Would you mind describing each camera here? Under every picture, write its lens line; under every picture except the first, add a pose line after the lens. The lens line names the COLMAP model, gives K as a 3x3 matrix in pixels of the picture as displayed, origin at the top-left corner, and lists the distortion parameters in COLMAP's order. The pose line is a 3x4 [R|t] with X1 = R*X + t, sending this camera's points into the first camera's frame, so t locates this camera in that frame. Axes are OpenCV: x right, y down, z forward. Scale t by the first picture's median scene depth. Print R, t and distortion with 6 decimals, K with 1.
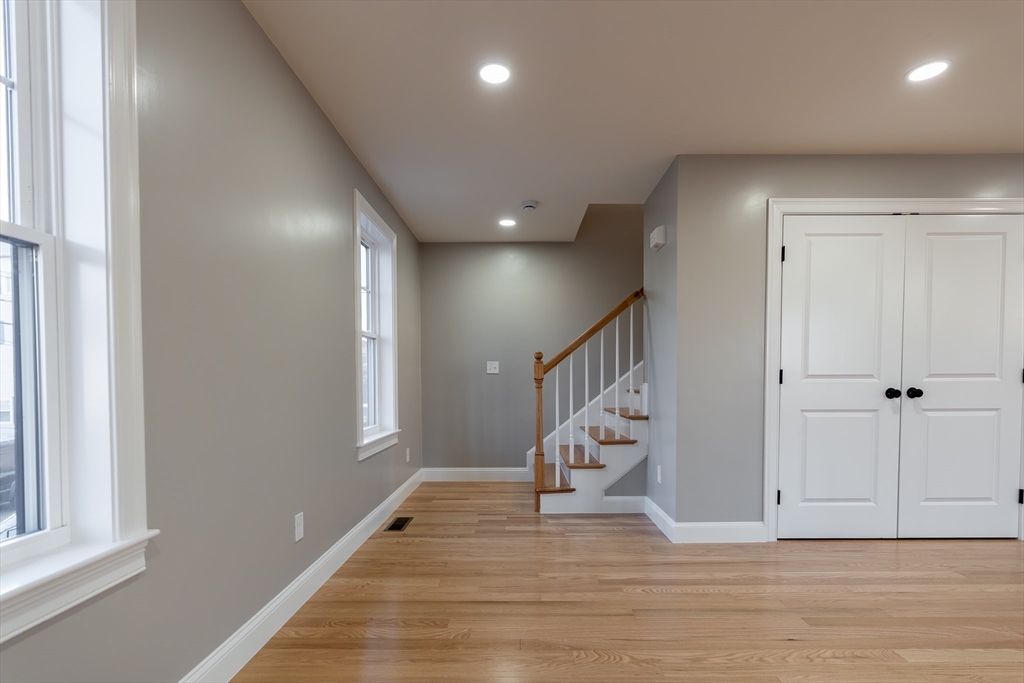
lens RADIAL K [[481.1, 0, 518.9], [0, 481.1, 399.6], [0, 0, 1]] dist [-0.009487, 0.004532]
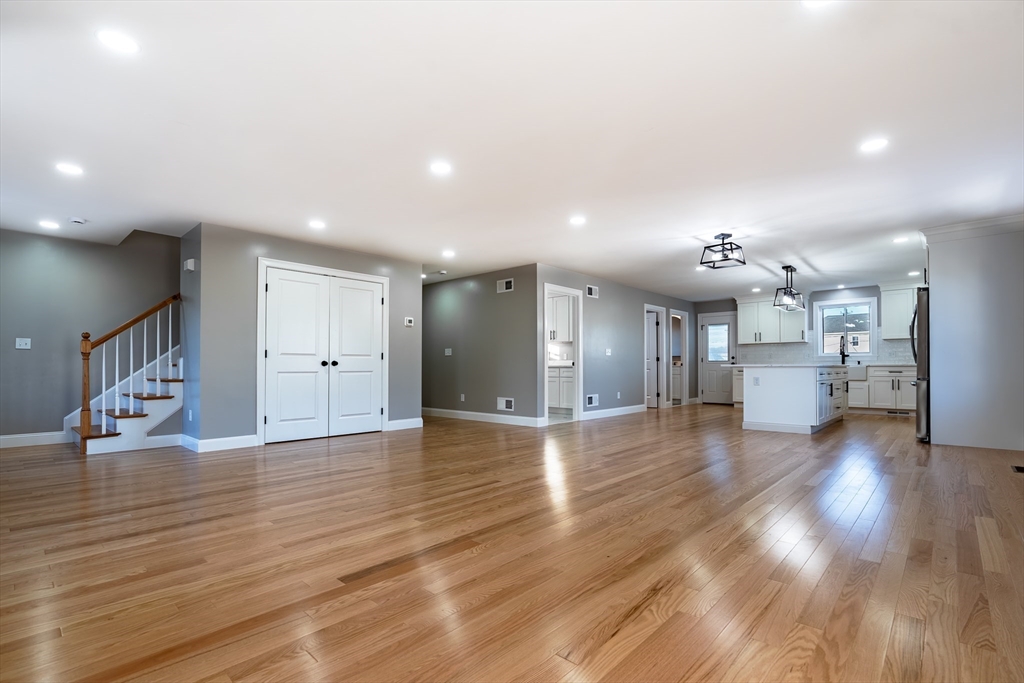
lens RADIAL K [[481.1, 0, 511.2], [0, 481.1, 360.9], [0, 0, 1]] dist [-0.009487, 0.004532]
pose [[0.676698, 0.014020, 0.736127, -0.159062], [0.025710, 0.998759, -0.042657, 0.076110], [-0.735811, 0.047792, 0.675498, -0.866513]]
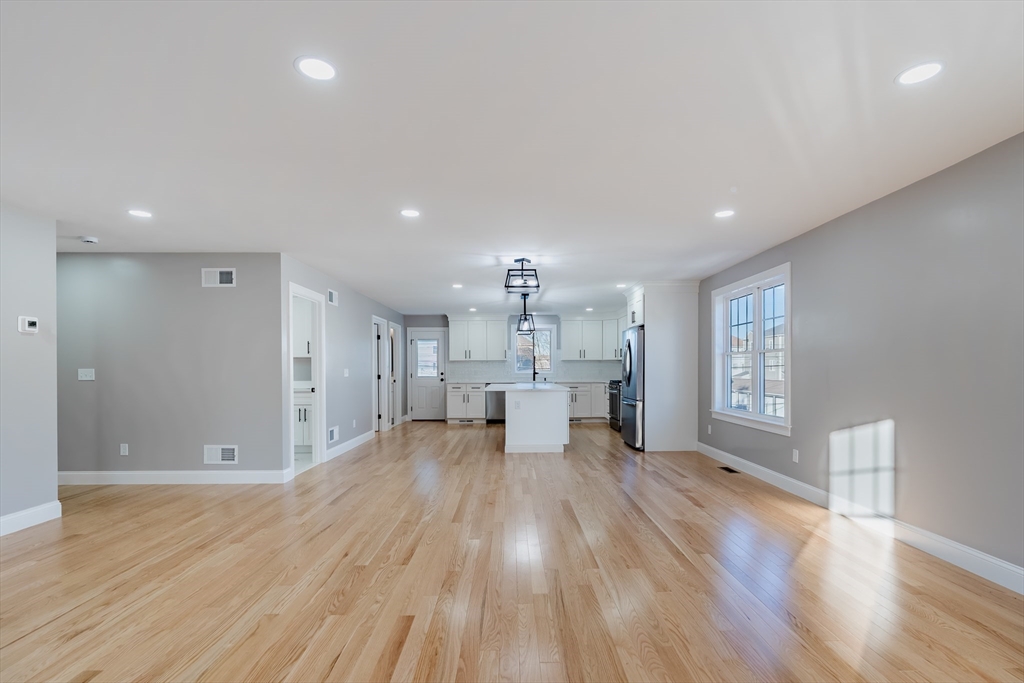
lens RADIAL K [[481.1, 0, 522.1], [0, 481.1, 372.4], [0, 0, 1]] dist [-0.009487, 0.004532]
pose [[-0.027217, -0.002236, 0.999627, -0.046346], [0.039919, 0.999197, 0.003322, -0.046808], [-0.998832, 0.039994, -0.027106, -0.212654]]
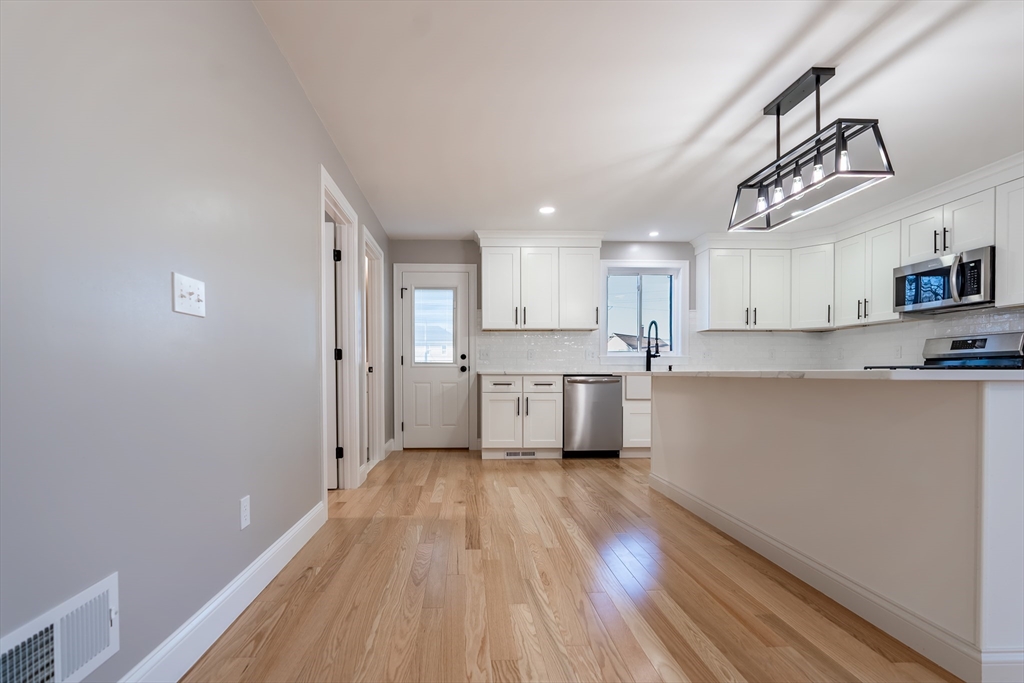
lens RADIAL K [[481.1, 0, 487.2], [0, 481.1, 377.7], [0, 0, 1]] dist [-0.009487, 0.004532]
pose [[-0.045189, -0.006026, 0.998960, 1.658630], [0.036854, 0.999291, 0.007696, 0.016164], [-0.998298, 0.037163, -0.044935, 0.255748]]
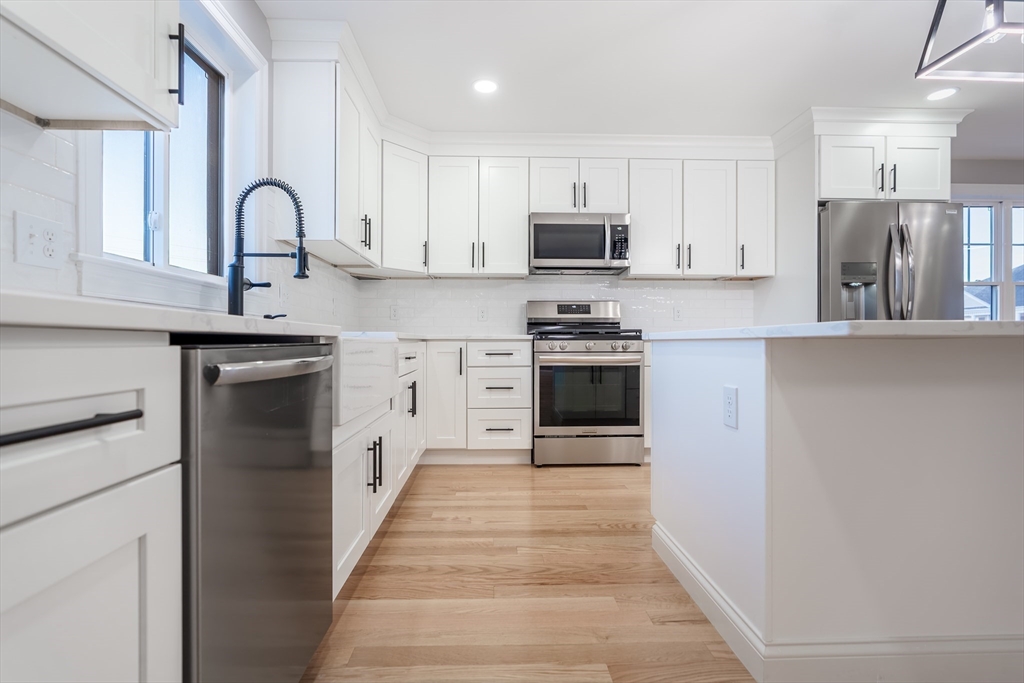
lens RADIAL K [[481.1, 0, 496.5], [0, 481.1, 341.7], [0, 0, 1]] dist [-0.009487, 0.004532]
pose [[-0.999579, 0.004084, -0.028728, 3.029093], [0.003139, 0.999455, 0.032865, 0.026450], [0.028846, 0.032761, -0.999047, 0.176931]]
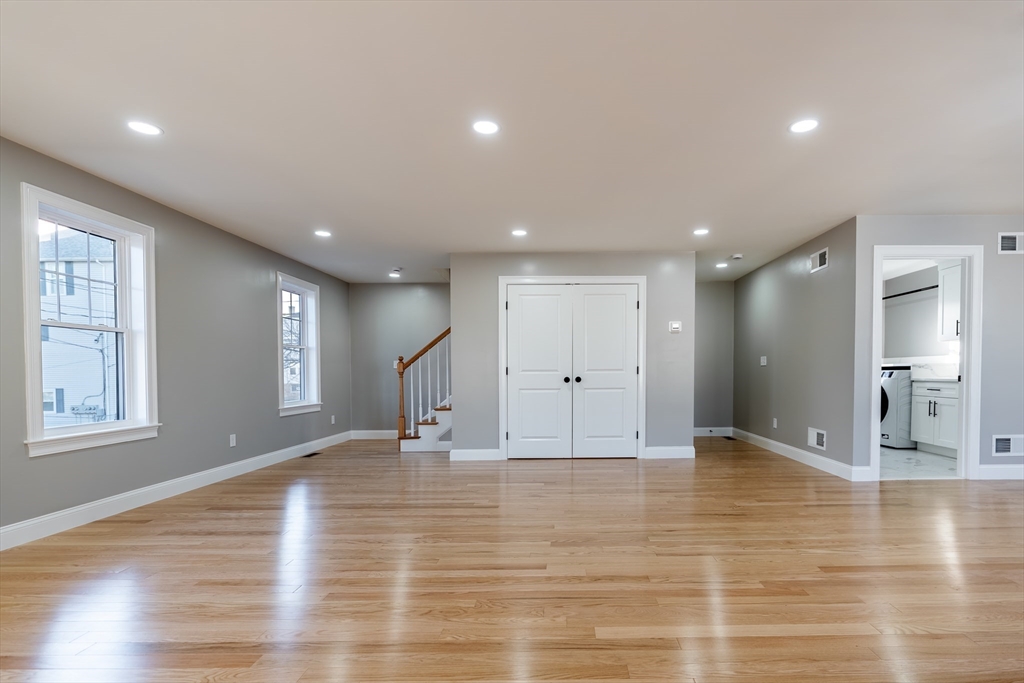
lens RADIAL K [[481.1, 0, 565.6], [0, 481.1, 389.4], [0, 0, 1]] dist [-0.009487, 0.004532]
pose [[0.999914, -0.001552, 0.013059, 0.697992], [0.001629, 0.999981, -0.005875, 0.033272], [-0.013050, 0.005896, 0.999897, -0.817204]]
